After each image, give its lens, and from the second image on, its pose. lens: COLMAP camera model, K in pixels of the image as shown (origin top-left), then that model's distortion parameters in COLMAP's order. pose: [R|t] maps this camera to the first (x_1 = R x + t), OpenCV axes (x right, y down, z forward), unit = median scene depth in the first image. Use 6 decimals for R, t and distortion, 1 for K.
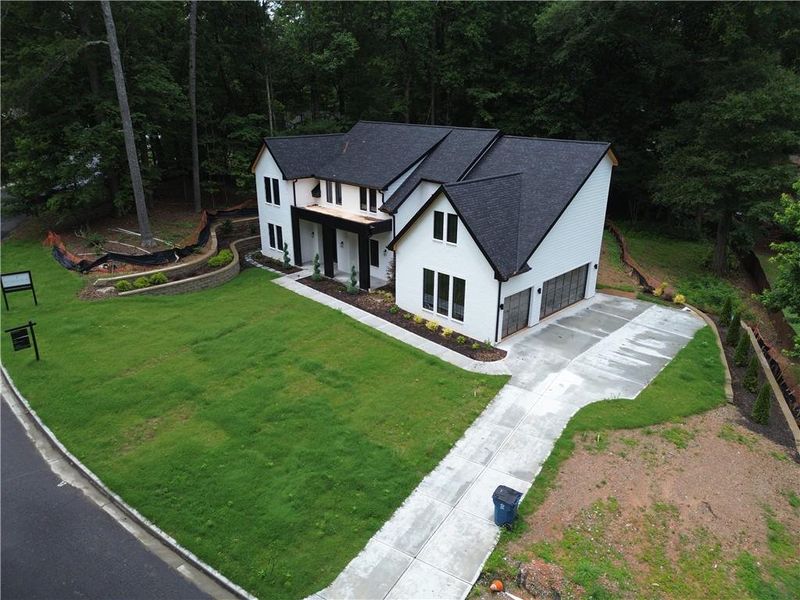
lens RADIAL K [[560.4, 0, 397.9], [0, 560.4, 296.9], [0, 0, 1]] dist [0.032798, -0.005978]
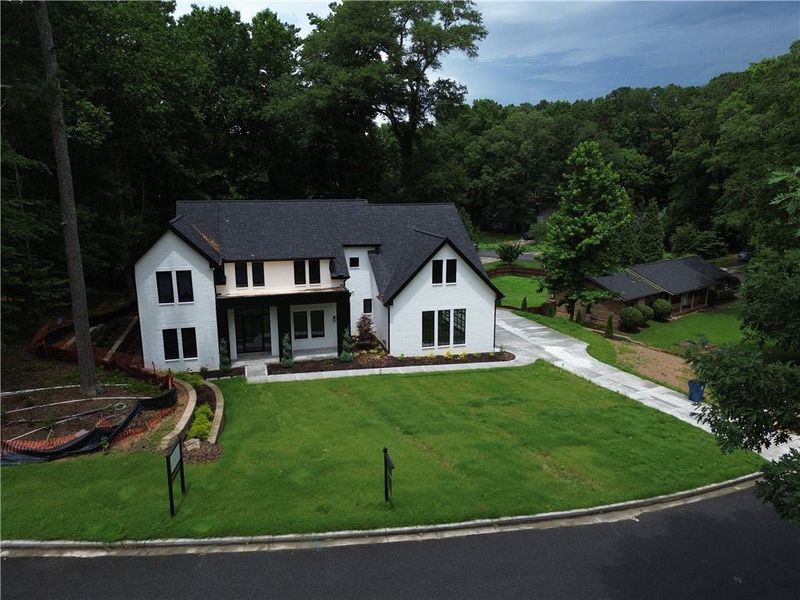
lens RADIAL K [[560.4, 0, 397.9], [0, 560.4, 296.9], [0, 0, 1]] dist [0.032798, -0.005978]
pose [[0.509875, -0.185582, 0.839992, -0.943472], [0.307142, 0.951367, 0.023753, -0.123694], [-0.803549, 0.245886, 0.542079, 0.407851]]
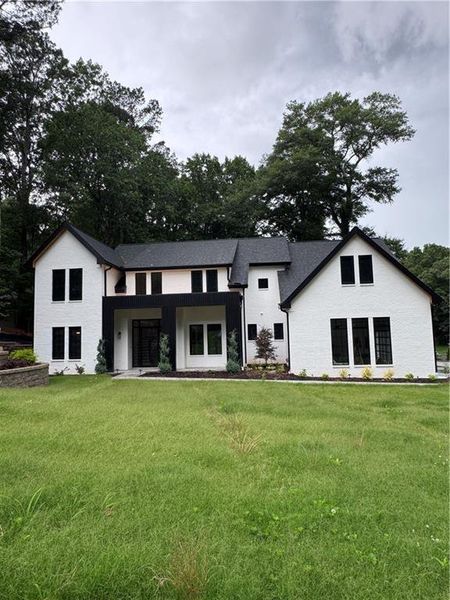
lens RADIAL K [[382.8, 0, 225.0], [0, 382.8, 300.0], [0, 0, 1]] dist [-0.006462, 0.000846]
pose [[0.787373, 0.032367, 0.615627, -0.490804], [0.241145, 0.902880, -0.355889, 0.105463], [-0.567356, 0.428673, 0.703098, 0.635123]]
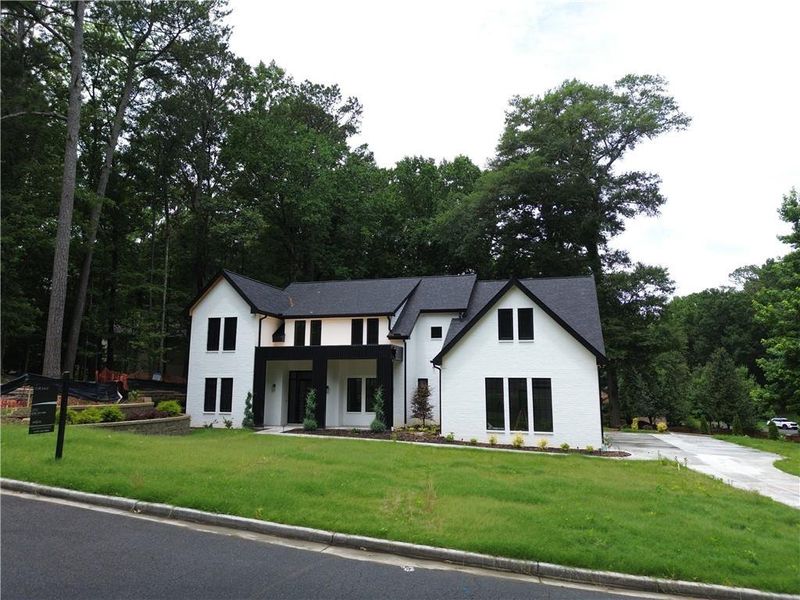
lens RADIAL K [[560.4, 0, 397.9], [0, 560.4, 296.9], [0, 0, 1]] dist [0.032798, -0.005978]
pose [[0.882740, 0.071055, 0.464459, -0.480758], [0.162421, 0.881416, -0.443536, 0.197939], [-0.440897, 0.466965, 0.766521, 0.343130]]
